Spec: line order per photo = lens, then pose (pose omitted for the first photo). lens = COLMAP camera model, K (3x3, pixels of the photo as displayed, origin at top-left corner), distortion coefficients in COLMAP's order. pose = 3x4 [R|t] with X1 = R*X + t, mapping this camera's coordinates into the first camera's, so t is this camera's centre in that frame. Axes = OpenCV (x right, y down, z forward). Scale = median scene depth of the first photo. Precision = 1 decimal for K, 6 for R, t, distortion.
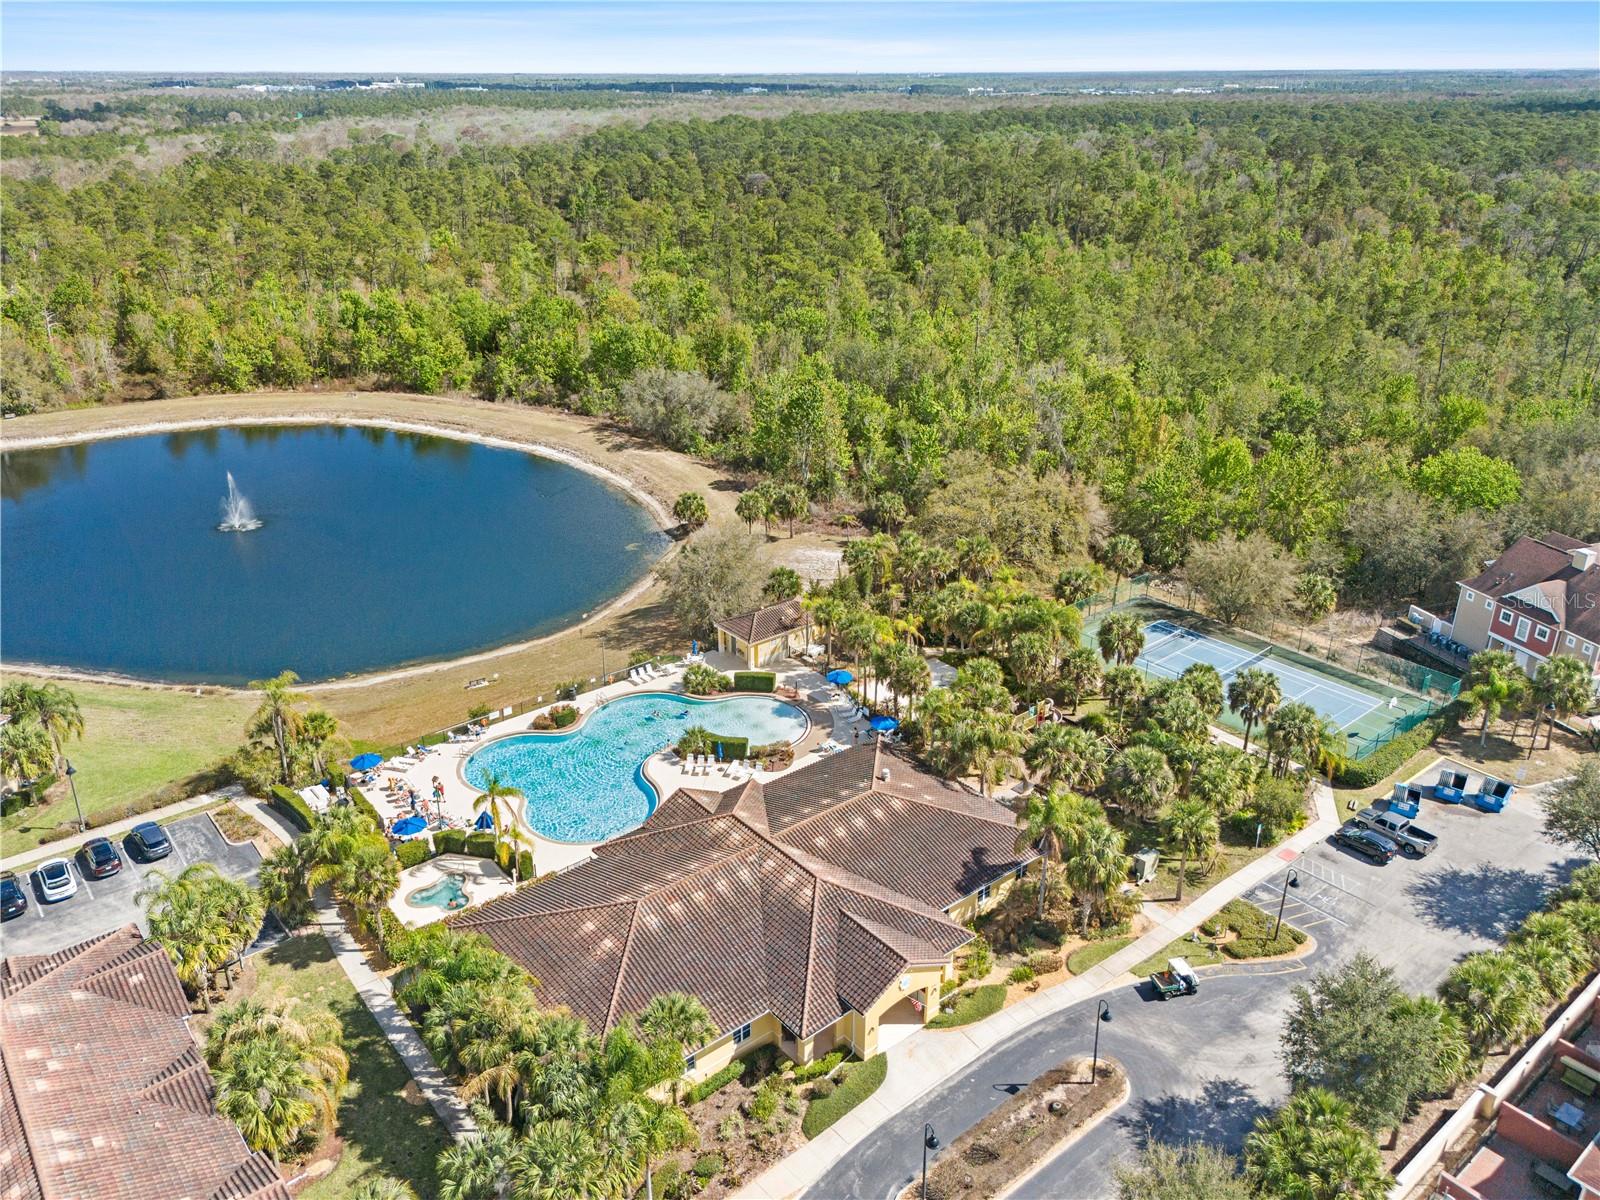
lens RADIAL K [[1158.9, 0, 797.8], [0, 1158.9, 612.7], [0, 0, 1]] dist [0.115128, -0.134200]
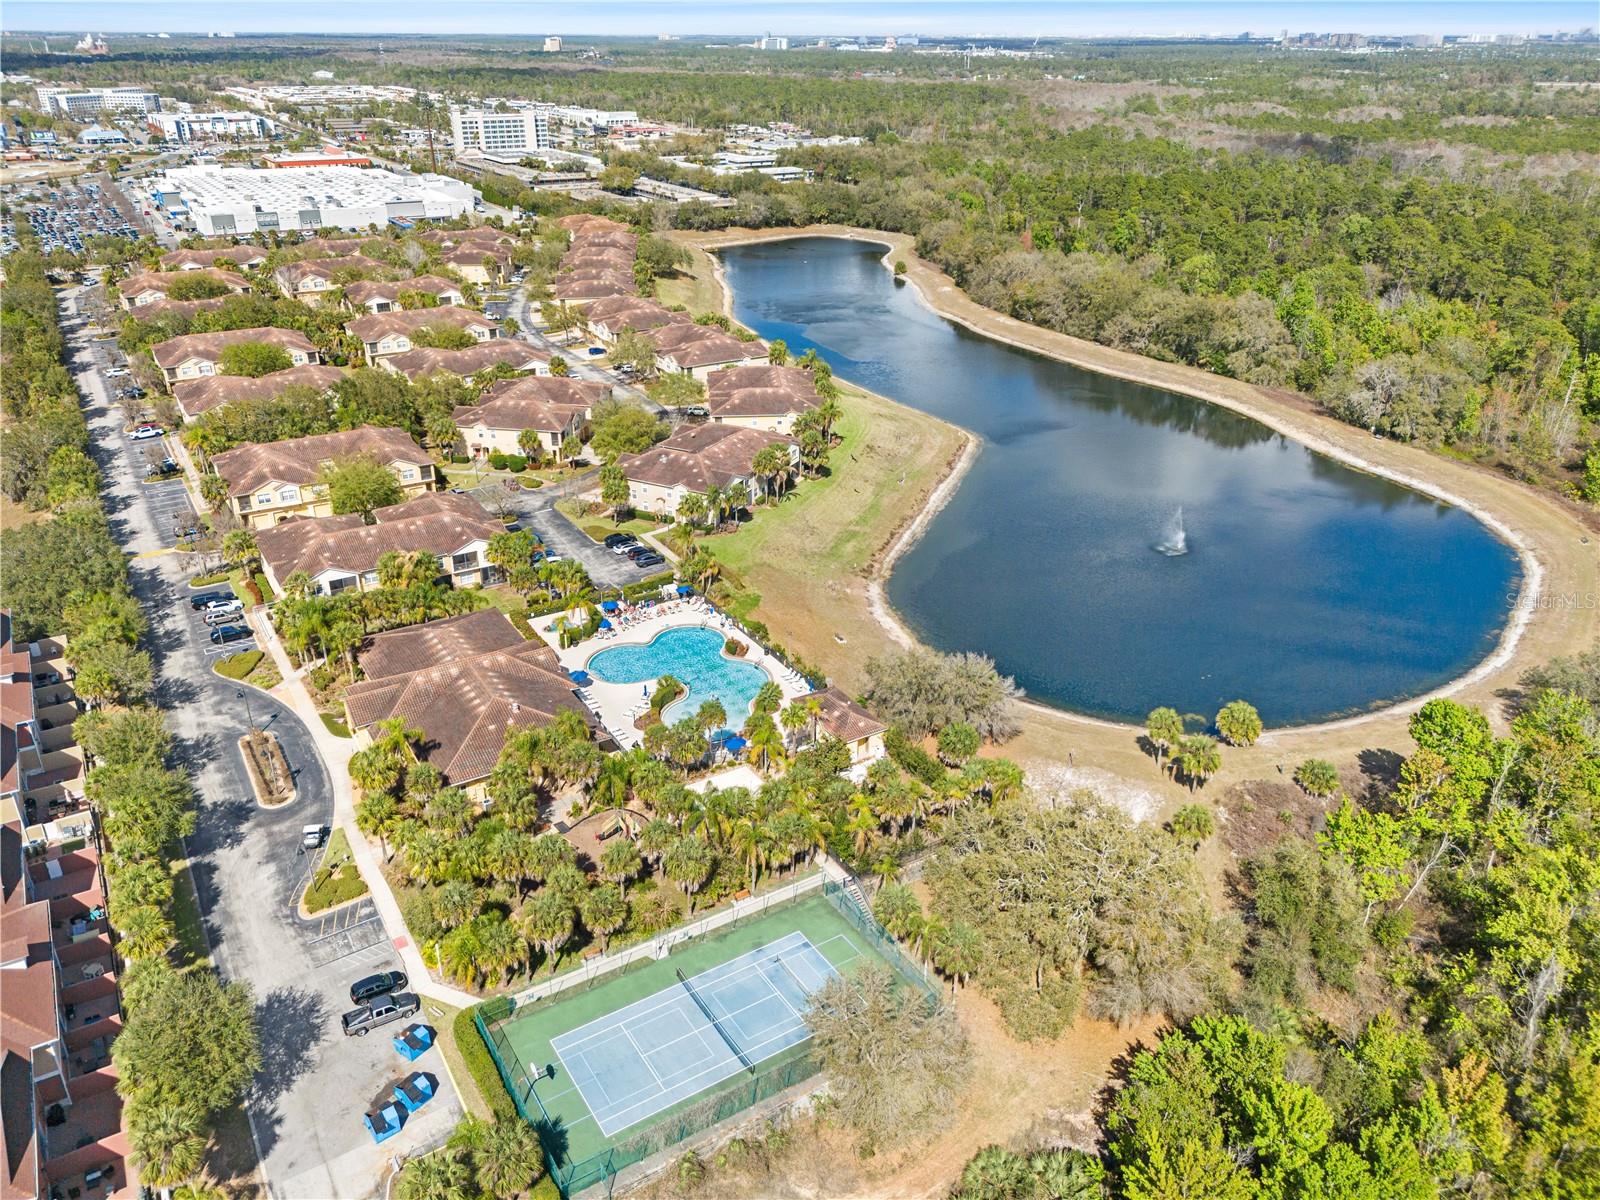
lens RADIAL K [[1158.9, 0, 797.8], [0, 1158.9, 612.7], [0, 0, 1]] dist [0.115128, -0.134200]
pose [[-0.121860, 0.445290, -0.887055, 1.311156], [-0.407680, 0.792392, 0.453776, -0.788369], [0.904957, 0.416931, 0.084975, 1.150886]]
